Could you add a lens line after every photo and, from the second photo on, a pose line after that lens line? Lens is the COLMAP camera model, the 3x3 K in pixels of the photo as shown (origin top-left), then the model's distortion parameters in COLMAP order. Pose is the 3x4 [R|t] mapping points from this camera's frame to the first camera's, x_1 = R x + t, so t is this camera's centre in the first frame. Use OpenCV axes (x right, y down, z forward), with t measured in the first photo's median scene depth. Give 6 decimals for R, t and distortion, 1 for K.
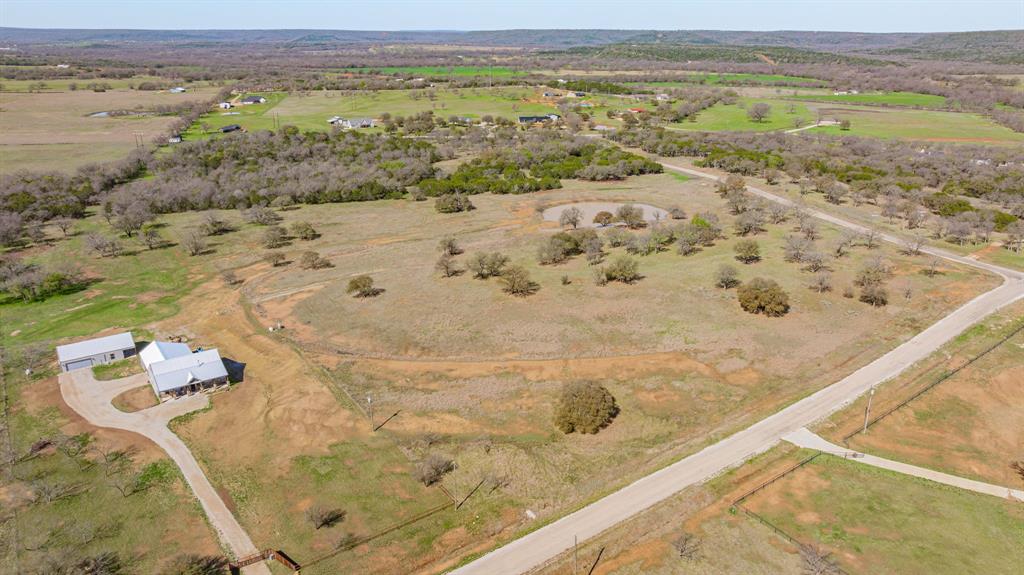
lens RADIAL K [[723.9, 0, 514.5], [0, 723.9, 286.3], [0, 0, 1]] dist [-0.039885, 0.038241]
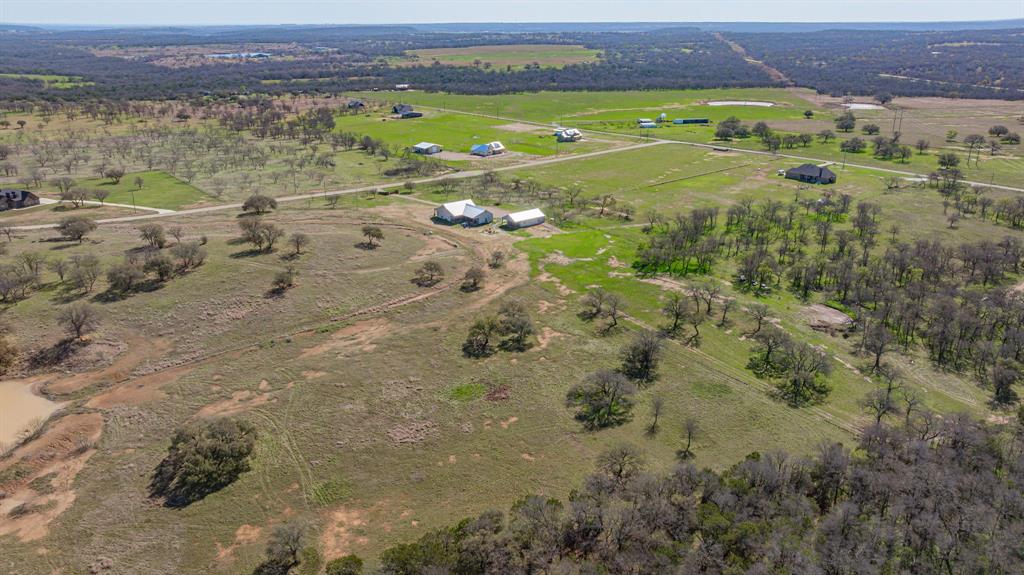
lens RADIAL K [[723.9, 0, 510.4], [0, 723.9, 283.0], [0, 0, 1]] dist [-0.039885, 0.038241]
pose [[-0.998176, 0.018252, -0.057551, -0.346111], [-0.022439, 0.772790, 0.634266, -0.687839], [0.056051, 0.634400, -0.770970, 1.878255]]
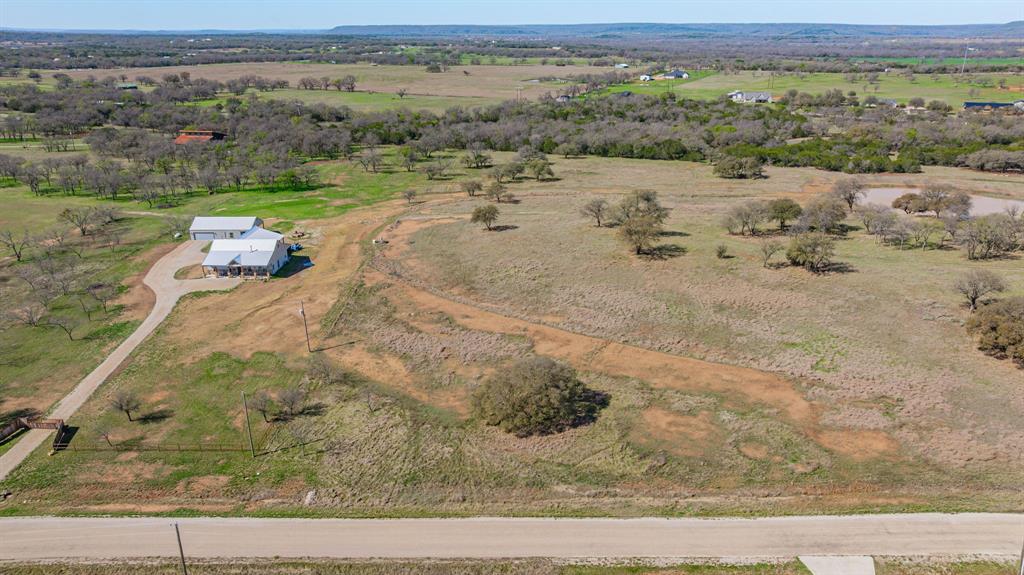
lens RADIAL K [[723.9, 0, 514.2], [0, 723.9, 284.7], [0, 0, 1]] dist [-0.039885, 0.038241]
pose [[0.800702, 0.194628, -0.566565, 0.291747], [-0.193307, 0.979104, 0.063152, 0.016661], [0.567018, 0.058955, 0.821593, 0.284216]]
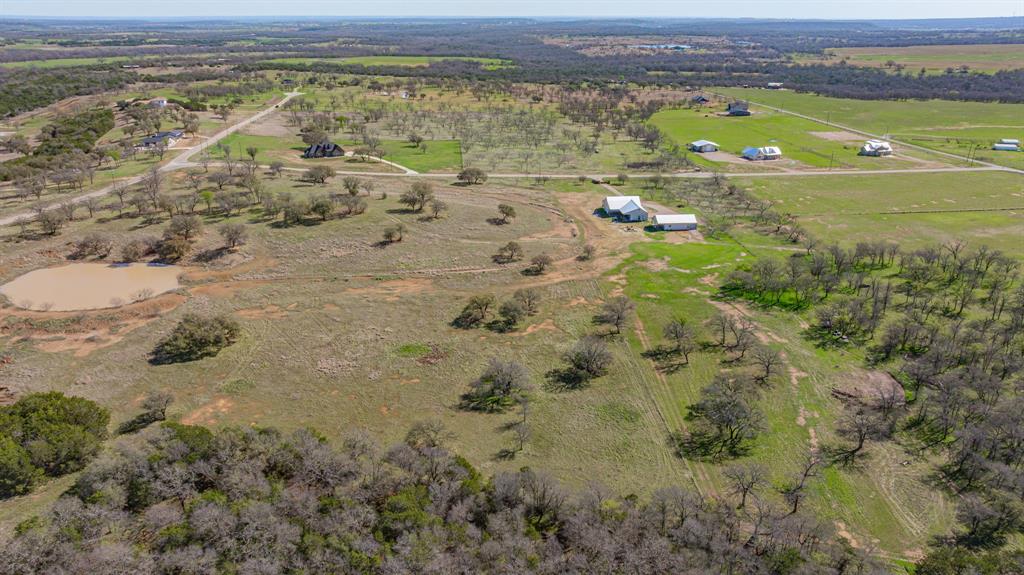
lens RADIAL K [[723.9, 0, 513.7], [0, 723.9, 282.1], [0, 0, 1]] dist [-0.039885, 0.038241]
pose [[-0.861626, -0.180001, 0.474553, -0.834380], [0.165986, 0.783649, 0.598618, -0.667461], [-0.479635, 0.594554, -0.645334, 1.805318]]
